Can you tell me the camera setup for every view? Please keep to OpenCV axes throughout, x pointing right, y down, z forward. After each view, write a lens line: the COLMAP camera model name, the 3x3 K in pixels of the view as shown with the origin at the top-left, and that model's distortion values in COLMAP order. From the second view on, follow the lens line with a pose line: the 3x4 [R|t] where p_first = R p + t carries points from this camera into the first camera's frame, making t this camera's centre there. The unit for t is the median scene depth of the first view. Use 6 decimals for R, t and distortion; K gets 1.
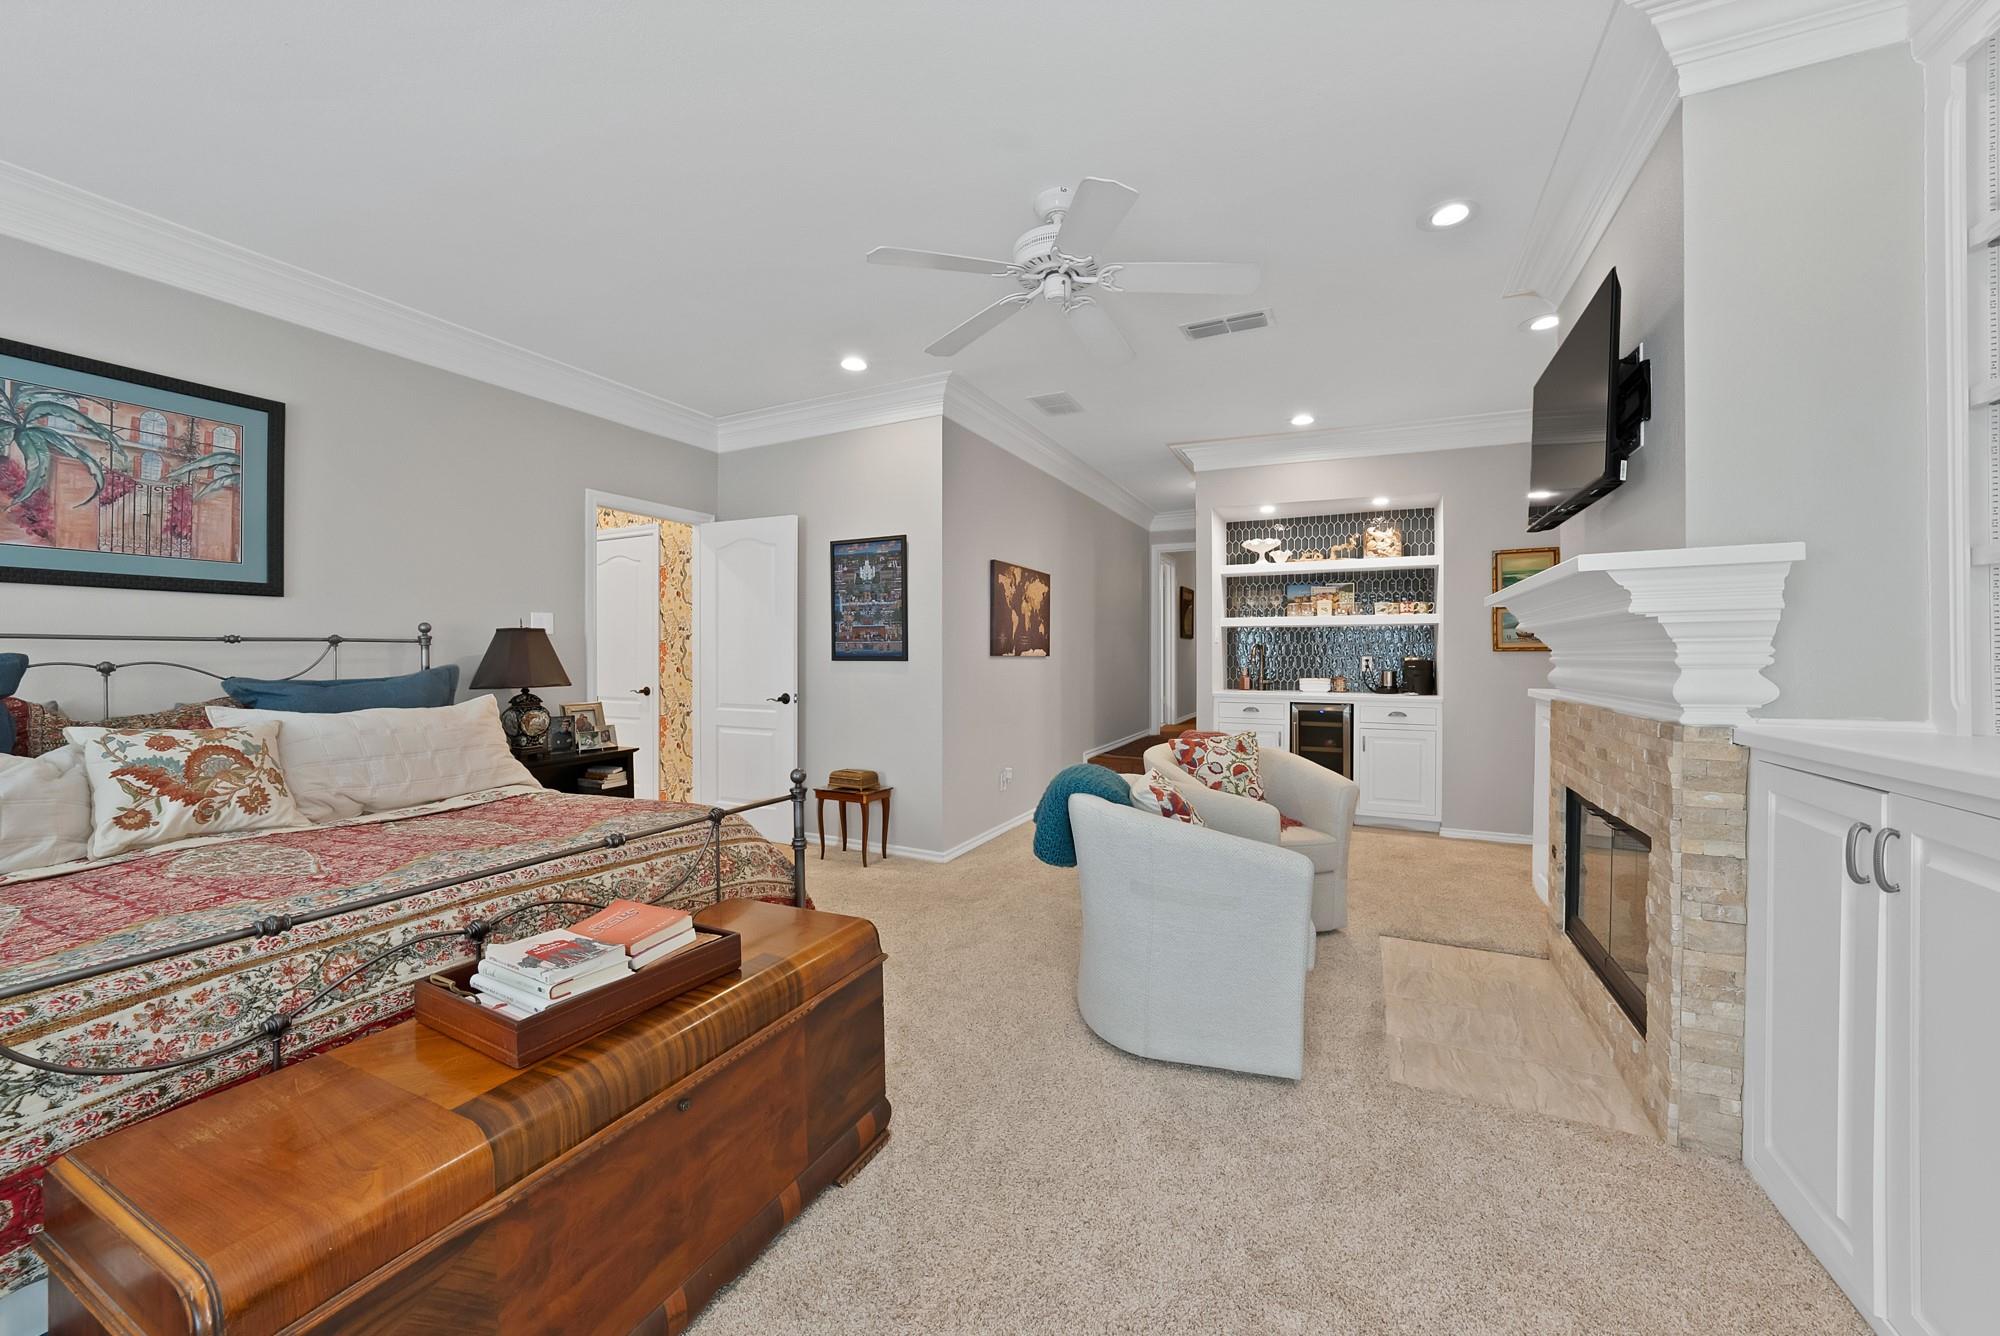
lens RADIAL K [[731.3, 0, 994.5], [0, 731.3, 658.1], [0, 0, 1]] dist [-0.023376, 0.004728]
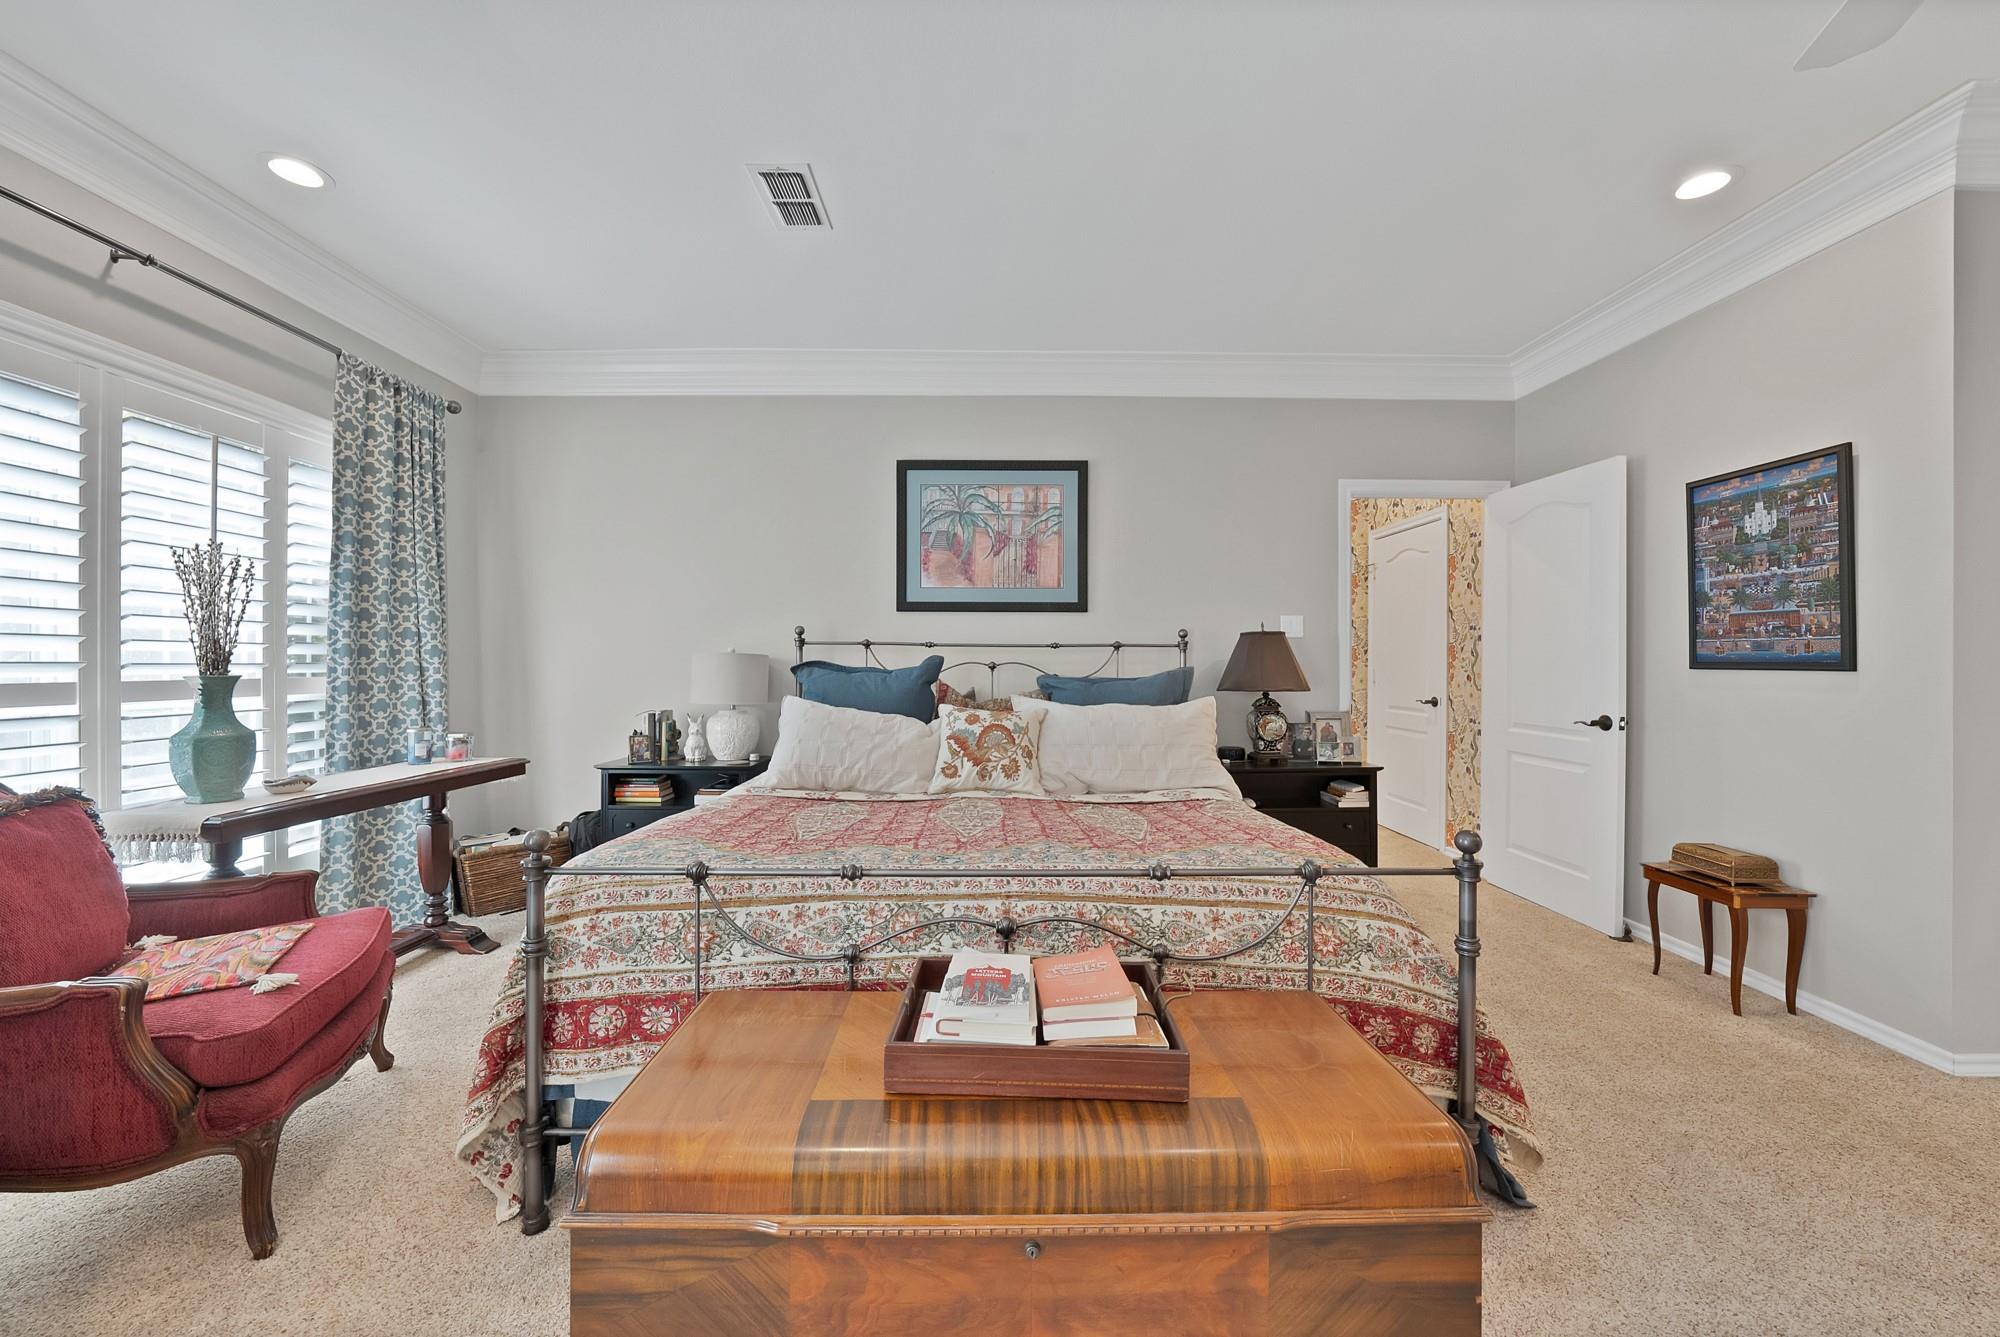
lens RADIAL K [[731.3, 0, 1010.2], [0, 731.3, 660.2], [0, 0, 1]] dist [-0.023376, 0.004728]
pose [[0.455658, 0.003337, -0.890149, 0.115463], [-0.008655, 0.999962, -0.000681, 0.002054], [0.890113, 0.008015, 0.455670, 0.319849]]
